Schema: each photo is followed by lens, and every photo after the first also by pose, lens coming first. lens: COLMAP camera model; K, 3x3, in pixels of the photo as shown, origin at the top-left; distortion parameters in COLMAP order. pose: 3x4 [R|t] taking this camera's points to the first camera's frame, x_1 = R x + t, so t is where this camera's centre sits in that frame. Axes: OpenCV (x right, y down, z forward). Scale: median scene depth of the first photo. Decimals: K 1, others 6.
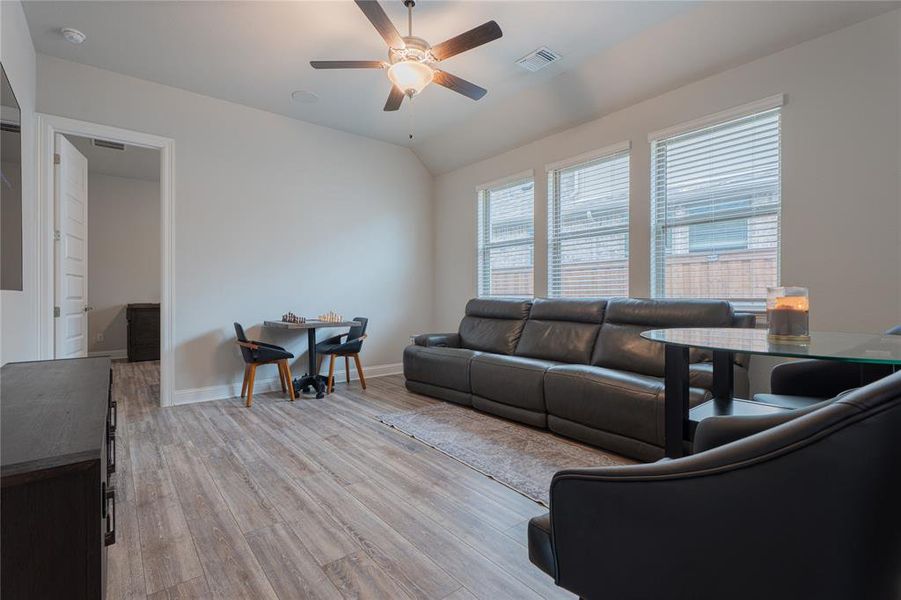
lens RADIAL K [[408.2, 0, 446.5], [0, 408.2, 290.9], [0, 0, 1]] dist [-0.001760, 0.000488]
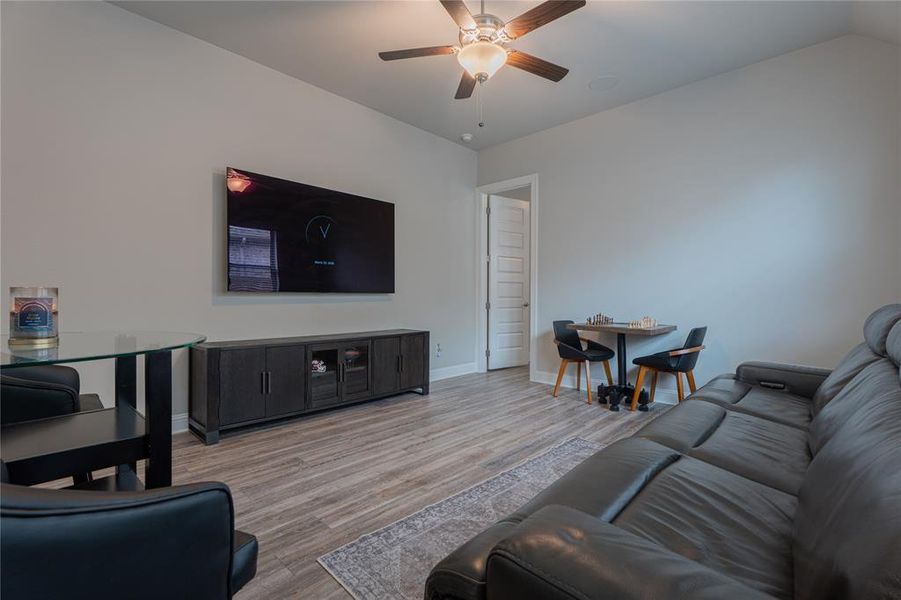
lens RADIAL K [[408.2, 0, 446.5], [0, 408.2, 290.9], [0, 0, 1]] dist [-0.001760, 0.000488]
pose [[0.142779, -0.010891, -0.989695, 0.820135], [0.008167, 0.999918, -0.009826, 0.004841], [0.989721, -0.006680, 0.142857, 0.773443]]
